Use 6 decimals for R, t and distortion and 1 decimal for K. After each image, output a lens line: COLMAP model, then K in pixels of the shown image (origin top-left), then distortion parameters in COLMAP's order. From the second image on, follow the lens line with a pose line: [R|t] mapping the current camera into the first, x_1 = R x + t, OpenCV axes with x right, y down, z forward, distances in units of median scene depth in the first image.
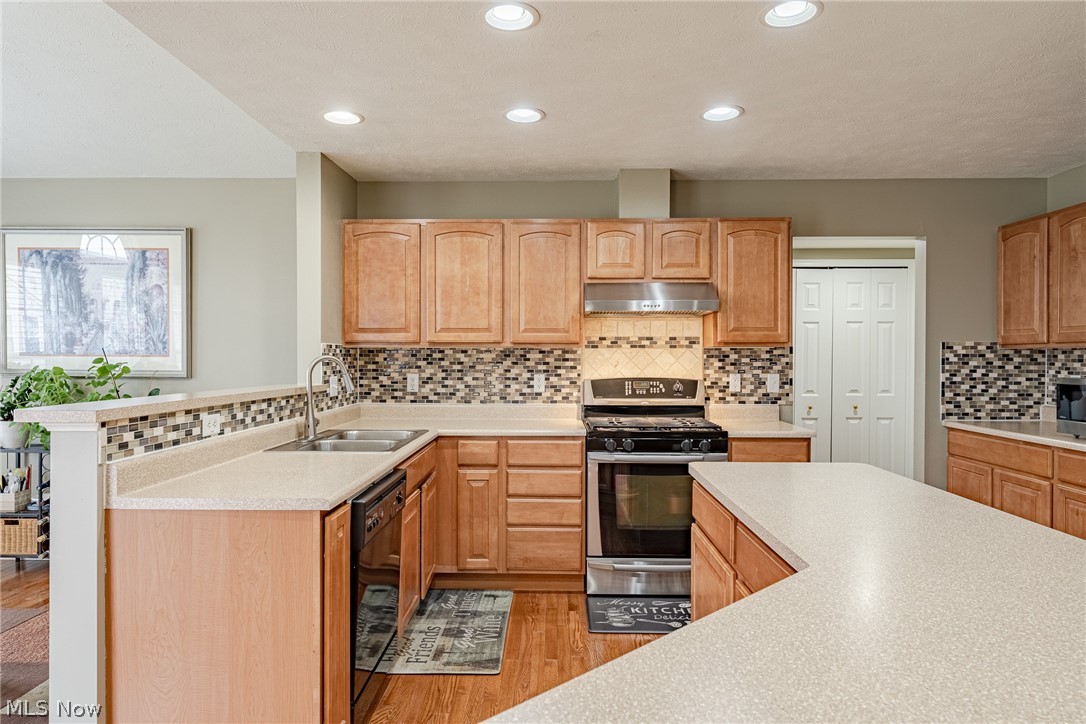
lens RADIAL K [[663.8, 0, 542.5], [0, 663.8, 359.4], [0, 0, 1]] dist [0.003830, -0.001278]
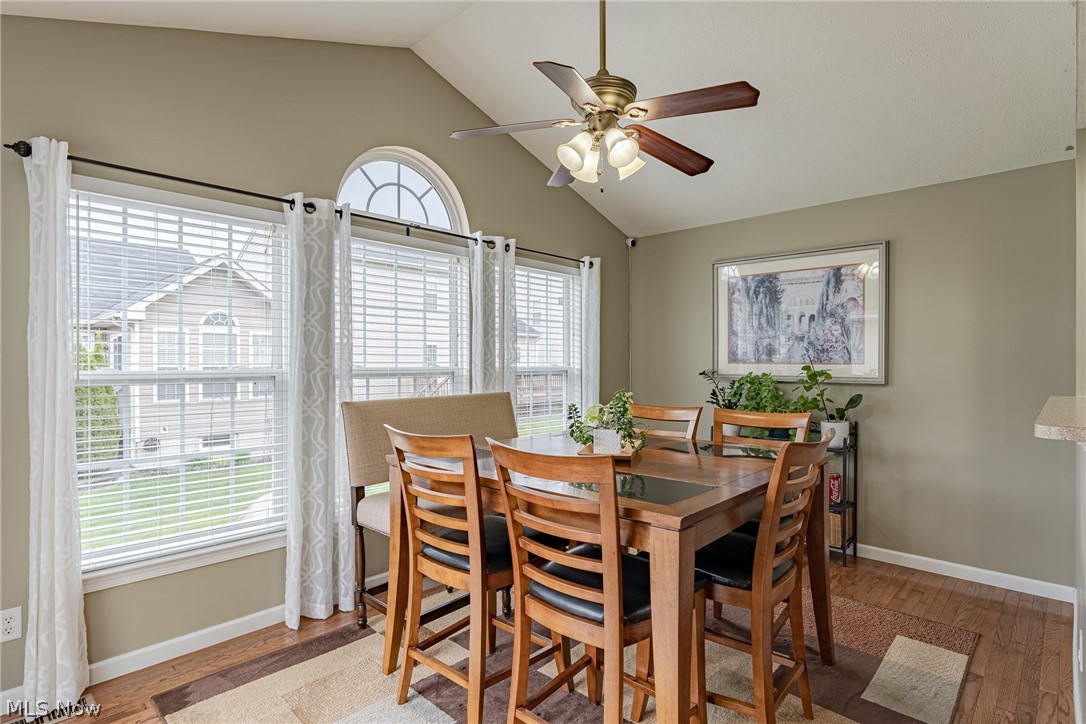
lens RADIAL K [[560.7, 0, 544.0], [0, 560.7, 363.6], [0, 0, 1]] dist [0.009223, -0.000816]
pose [[0.739395, -0.001106, -0.673271, -0.345295], [-0.001452, 0.999994, -0.003237, -0.001682], [0.673270, 0.003371, 0.739389, -0.013503]]
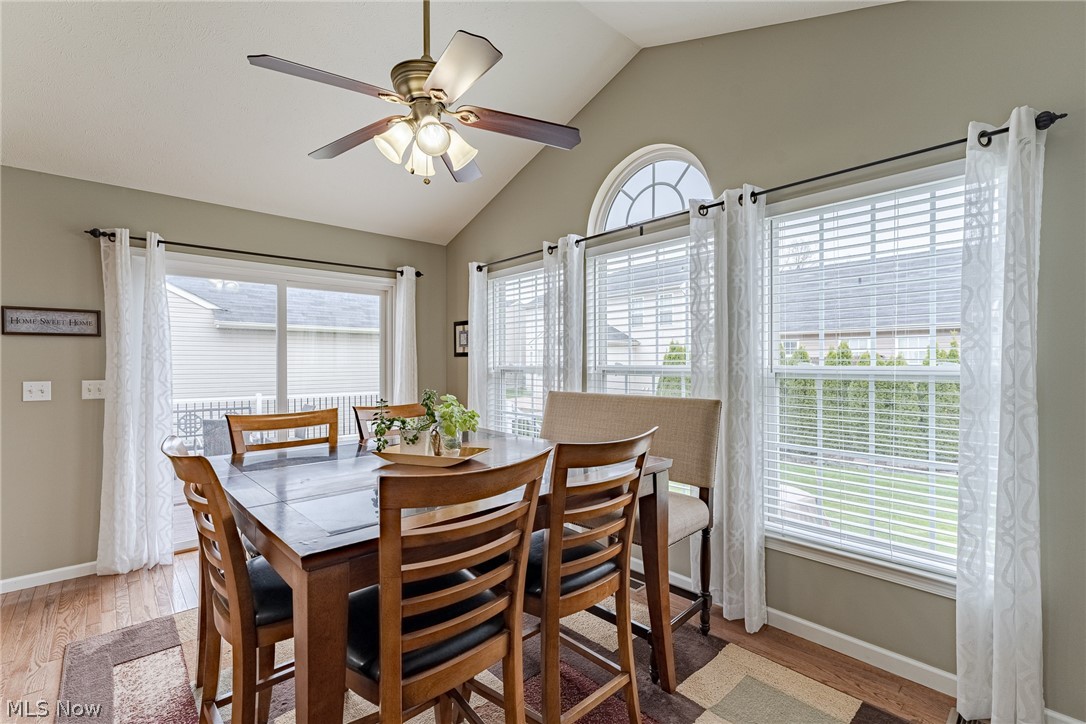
lens RADIAL K [[458.4, 0, 548.9], [0, 458.4, 363.4], [0, 0, 1]] dist [-0.007738, 0.001193]
pose [[-0.725007, 0.003545, -0.688732, -0.482463], [-0.002428, 0.999967, 0.007703, -0.006520], [0.688737, 0.007257, -0.724975, 0.869257]]
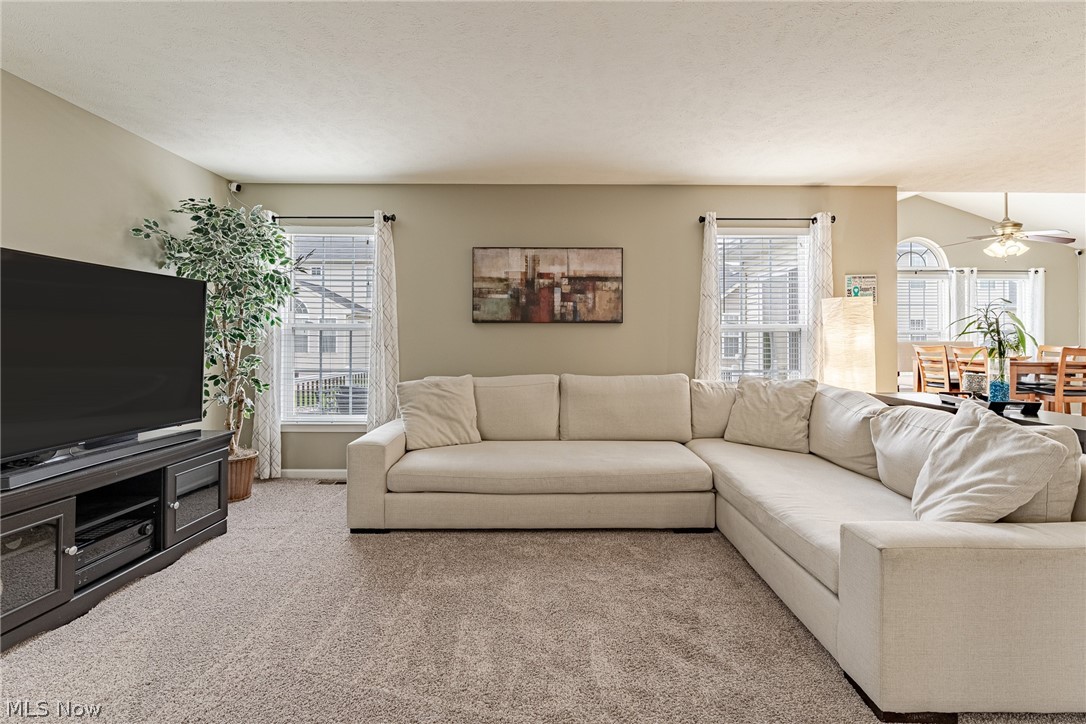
lens RADIAL K [[523.5, 0, 552.0], [0, 523.5, 333.8], [0, 0, 1]] dist [-0.000869, 0.002826]
pose [[0.027992, -0.010334, -0.999555, 0.739782], [-0.009003, 0.999903, -0.010590, 0.046814], [0.999568, 0.009295, 0.027896, -0.856701]]
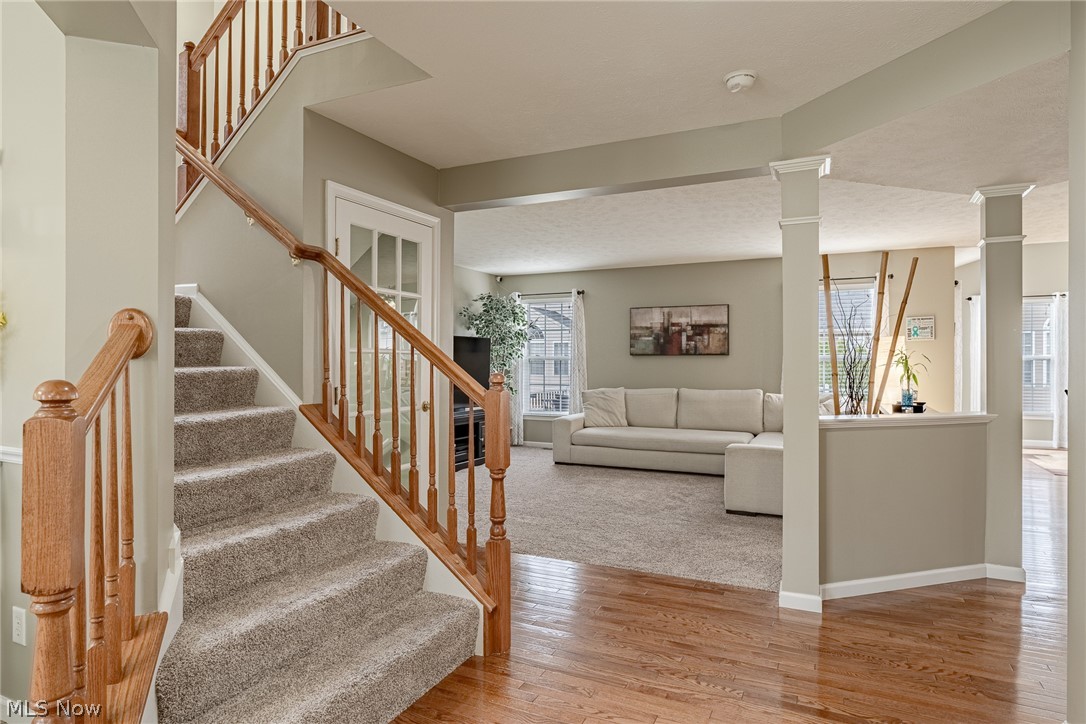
lens RADIAL K [[622.1, 0, 535.6], [0, 622.1, 360.2], [0, 0, 1]] dist [0.009806, 0.001238]
pose [[-0.414576, -0.001994, -0.910012, 1.625118], [-0.007279, 0.999973, 0.001125, 0.029585], [0.909985, 0.007091, -0.414580, -0.433761]]
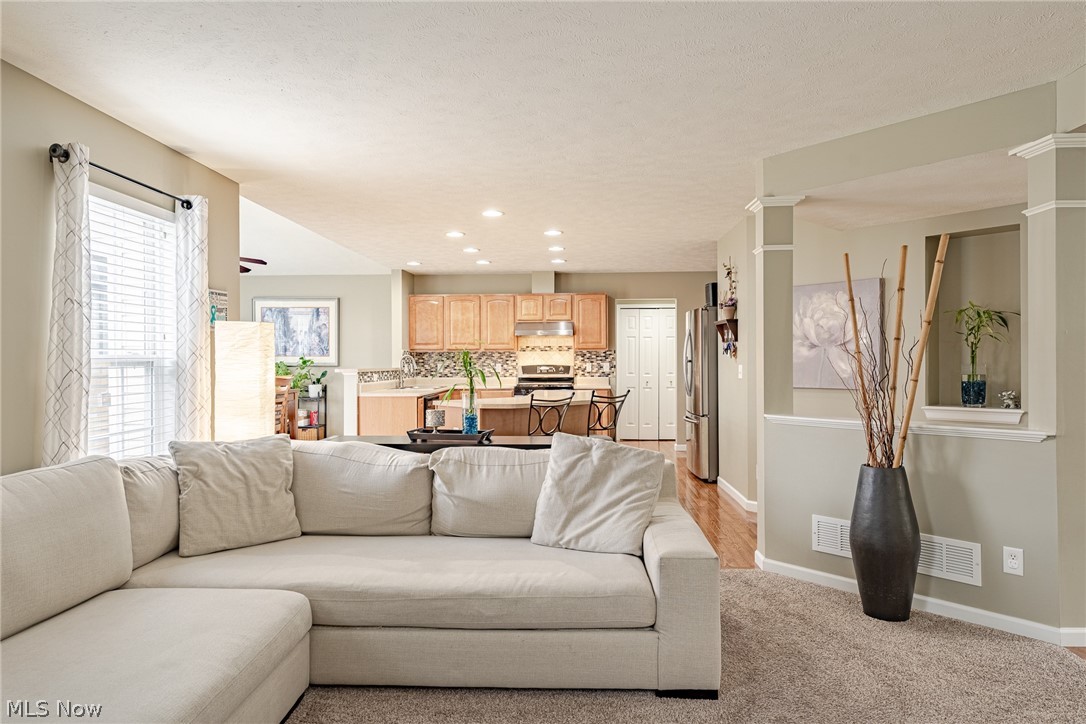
lens RADIAL K [[663.8, 0, 545.2], [0, 663.8, 358.7], [0, 0, 1]] dist [0.003830, -0.001278]
pose [[0.999667, -0.005663, -0.025157, 0.210755], [0.005478, 0.999957, -0.007436, 0.024169], [0.025198, 0.007295, 0.999656, -1.206523]]
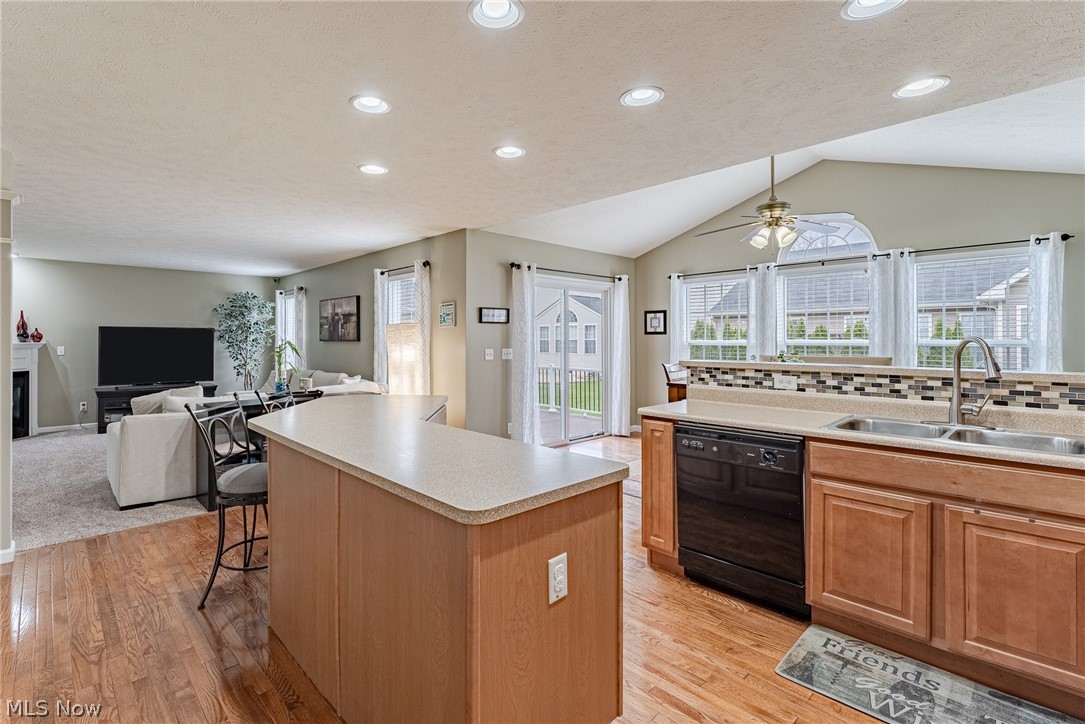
lens RADIAL K [[508.7, 0, 482.0], [0, 508.7, 337.2], [0, 0, 1]] dist [-0.000041, 0.000643]
pose [[-0.745045, -0.002826, -0.667008, 0.498927], [-0.003491, 0.999994, -0.000337, -0.002535], [0.667005, 0.002077, -0.745051, 0.859294]]
